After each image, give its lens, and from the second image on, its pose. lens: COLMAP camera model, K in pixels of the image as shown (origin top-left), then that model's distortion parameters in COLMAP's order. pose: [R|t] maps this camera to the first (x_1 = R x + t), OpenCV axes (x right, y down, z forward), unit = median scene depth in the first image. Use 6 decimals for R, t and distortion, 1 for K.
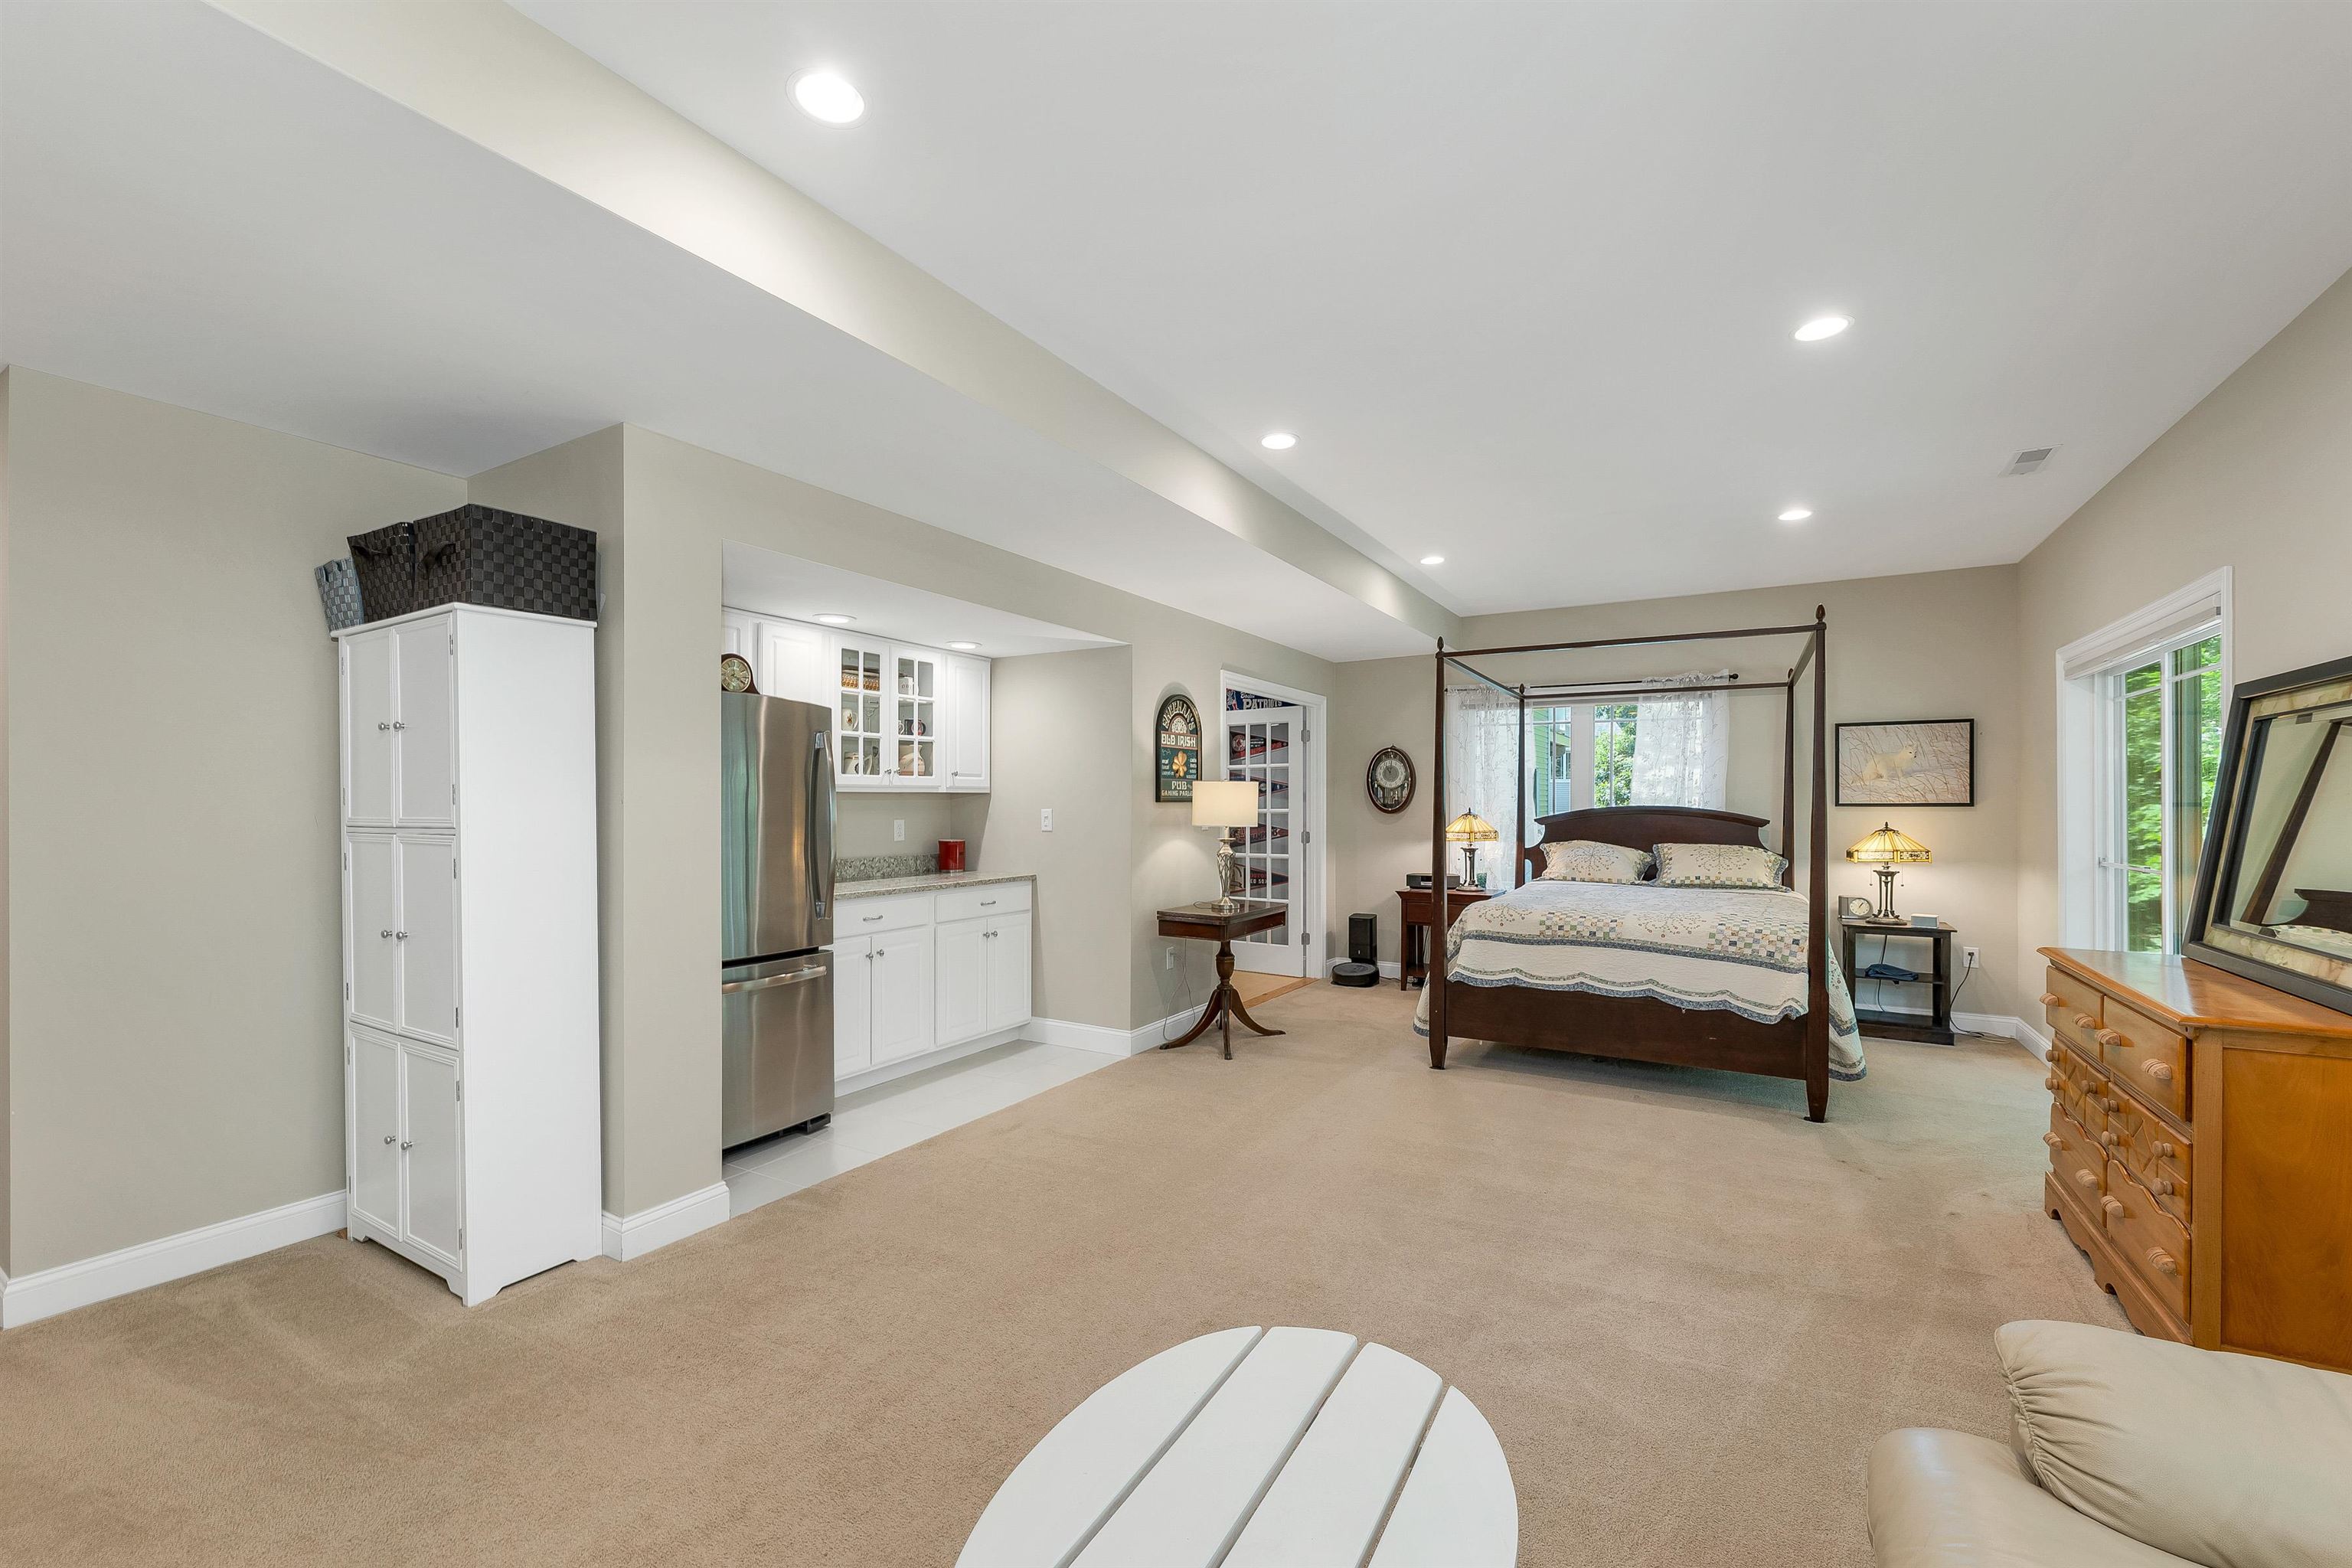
lens RADIAL K [[972.5, 0, 1163.5], [0, 972.5, 795.1], [0, 0, 1]] dist [-0.001895, -0.000384]
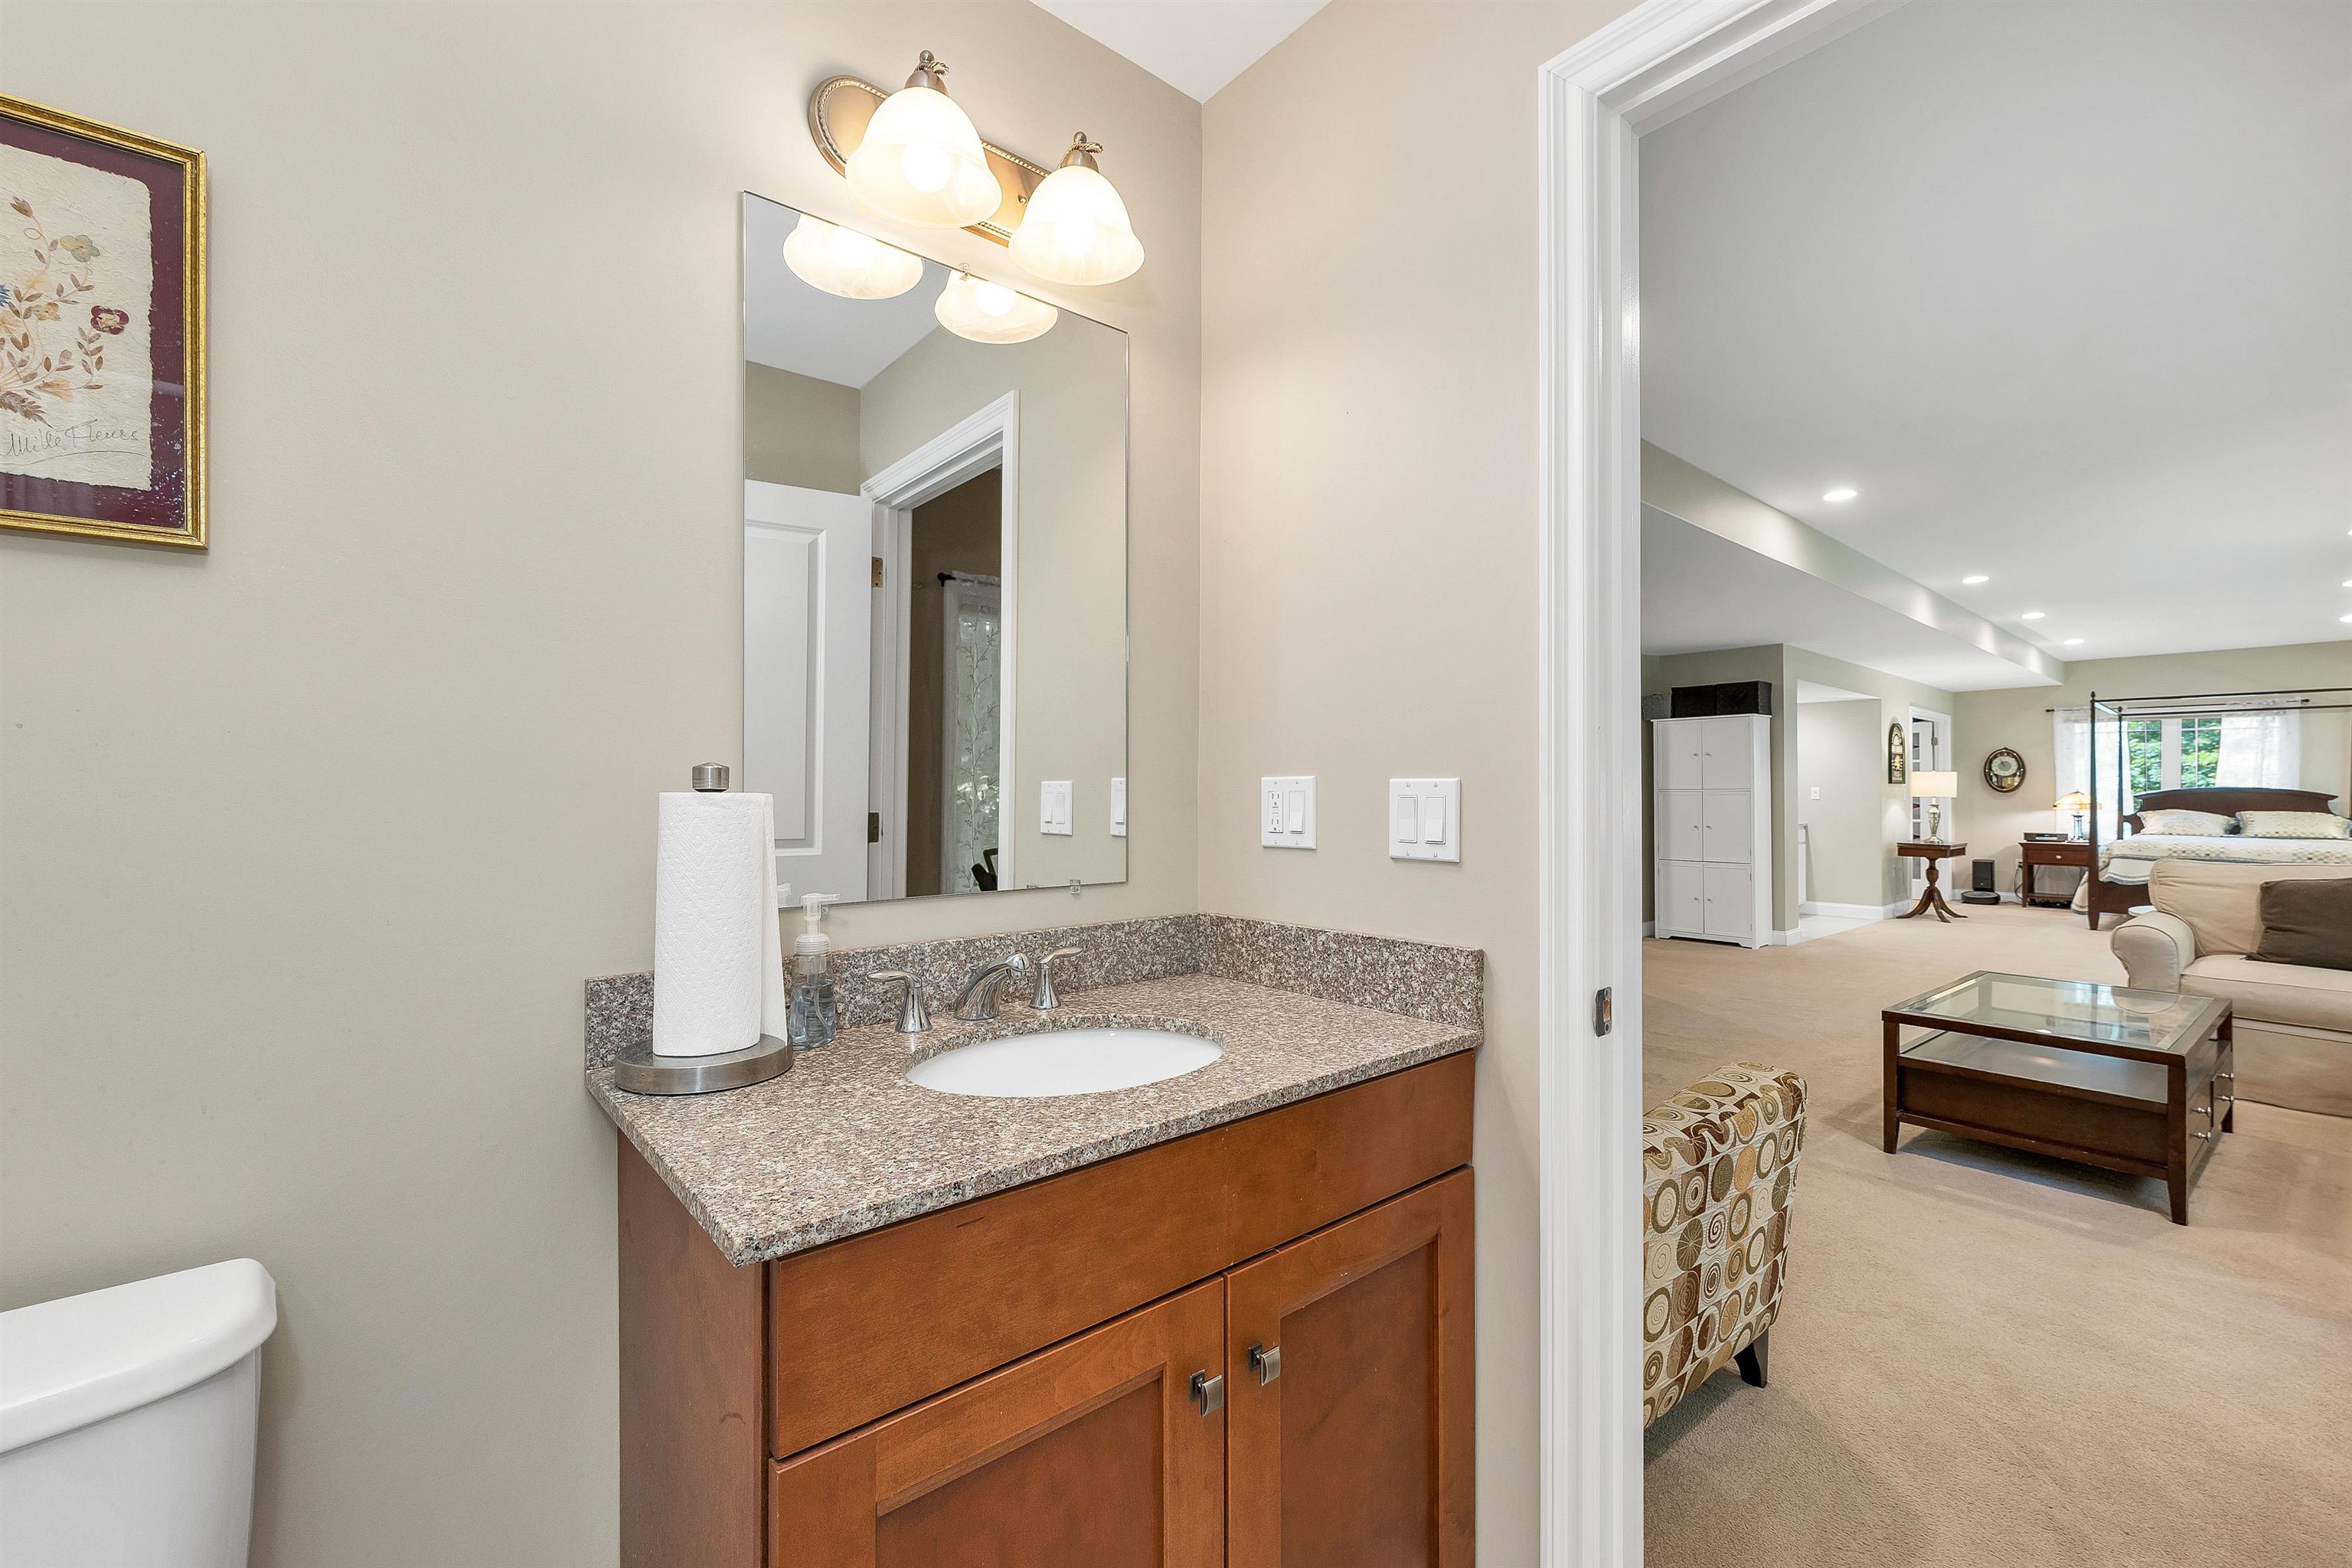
lens RADIAL K [[975.3, 0, 1182.3], [0, 975.3, 778.2], [0, 0, 1]] dist [-0.000220, 0.000032]
pose [[0.950173, -0.002280, -0.311715, -0.591905], [-0.000393, 0.999964, -0.008510, 0.011850], [0.311724, 0.008208, 0.950137, -0.970204]]
